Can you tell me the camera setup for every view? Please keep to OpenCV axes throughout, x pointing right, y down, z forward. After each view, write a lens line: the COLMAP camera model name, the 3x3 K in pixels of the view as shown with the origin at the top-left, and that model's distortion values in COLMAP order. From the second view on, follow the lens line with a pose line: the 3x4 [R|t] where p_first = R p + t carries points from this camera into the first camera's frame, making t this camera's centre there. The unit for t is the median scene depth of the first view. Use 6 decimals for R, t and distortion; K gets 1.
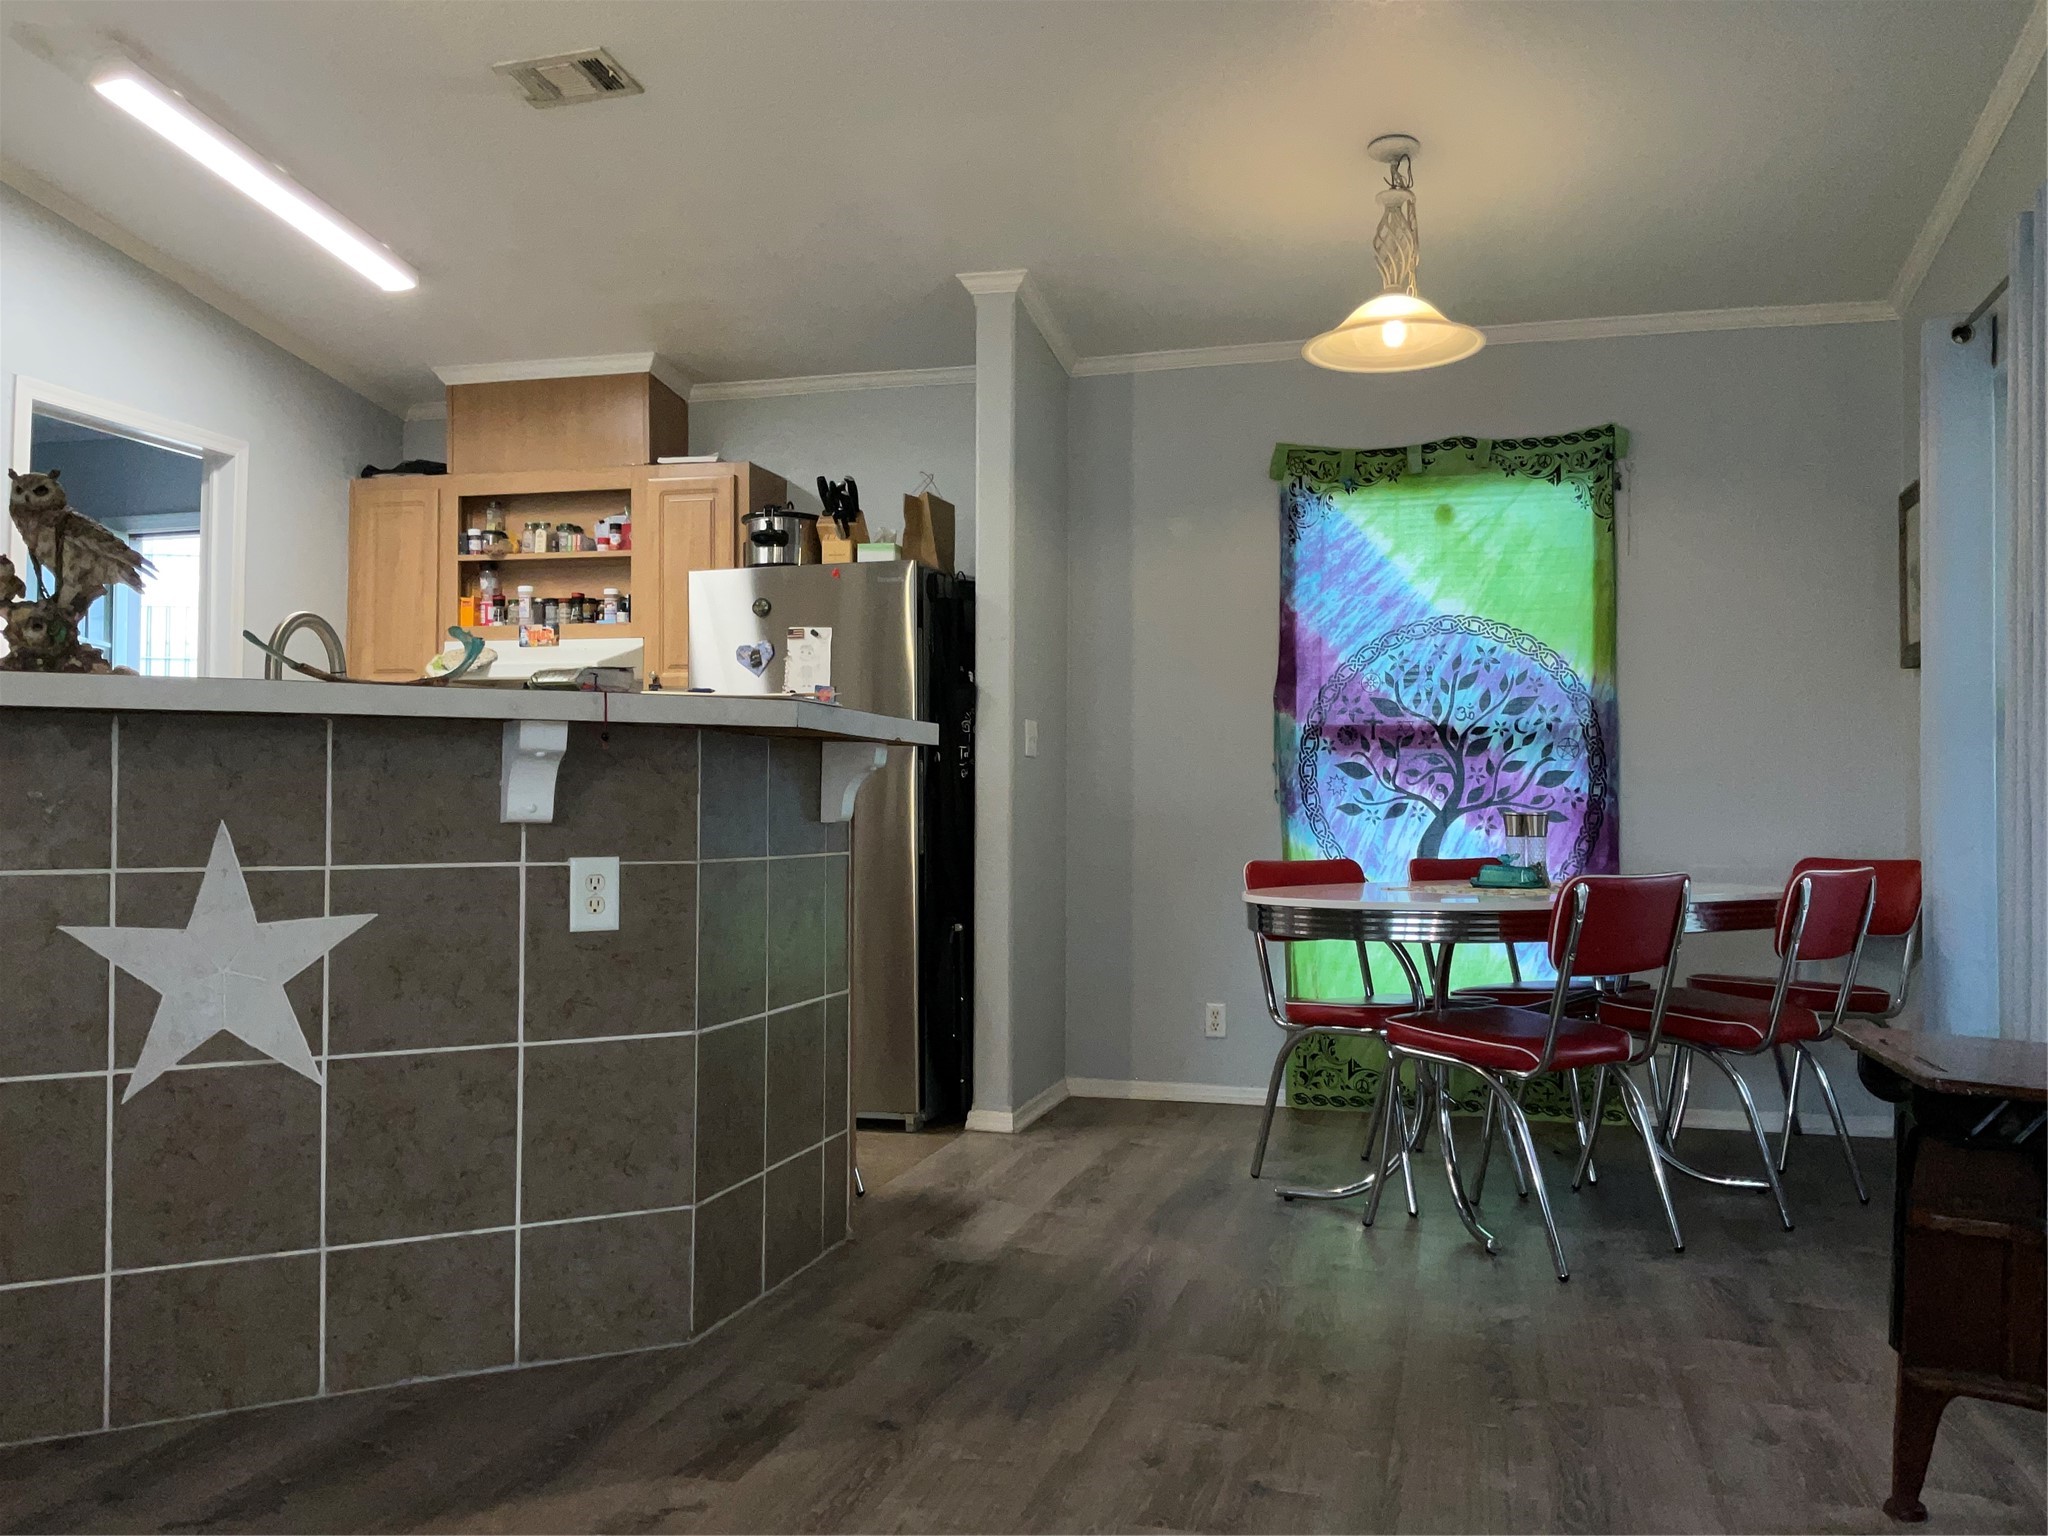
lens RADIAL K [[1720.5, 0, 1046.1], [0, 1720.5, 771.4], [0, 0, 1]] dist [0.082447, -0.143275]
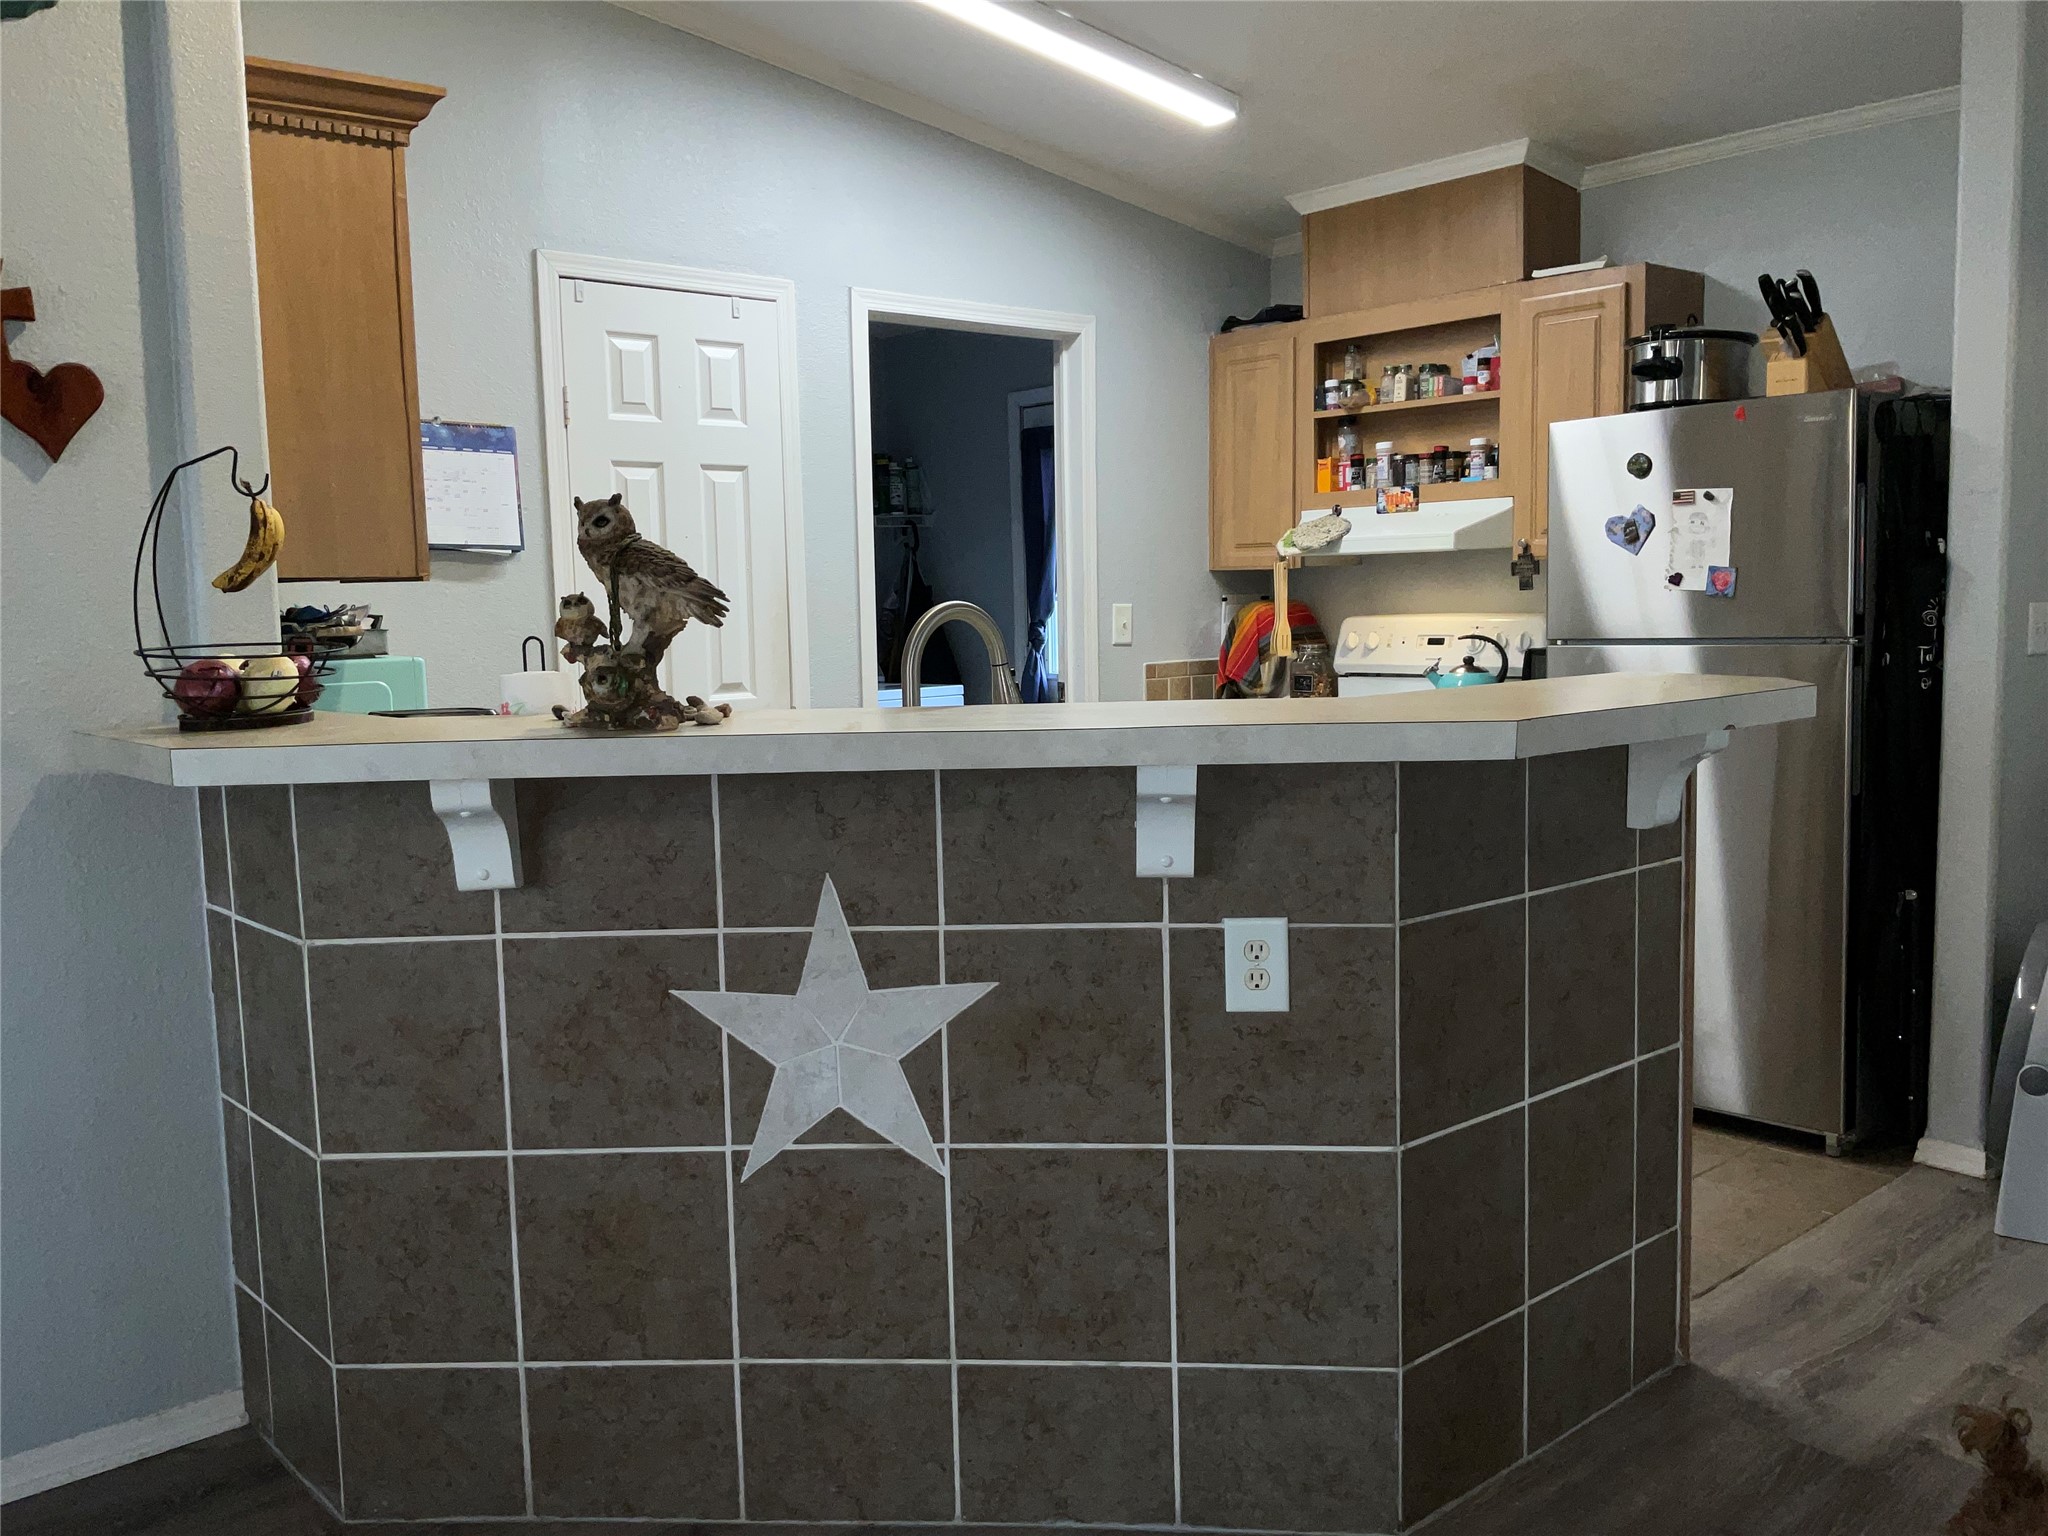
lens RADIAL K [[1720.5, 0, 1015.4], [0, 1720.5, 766.7], [0, 0, 1]] dist [0.082447, -0.143275]
pose [[0.828695, 0.036820, -0.558488, 0.075827], [0.037927, 0.991846, 0.121666, -0.114545], [0.558414, -0.122006, 0.820541, 0.320242]]
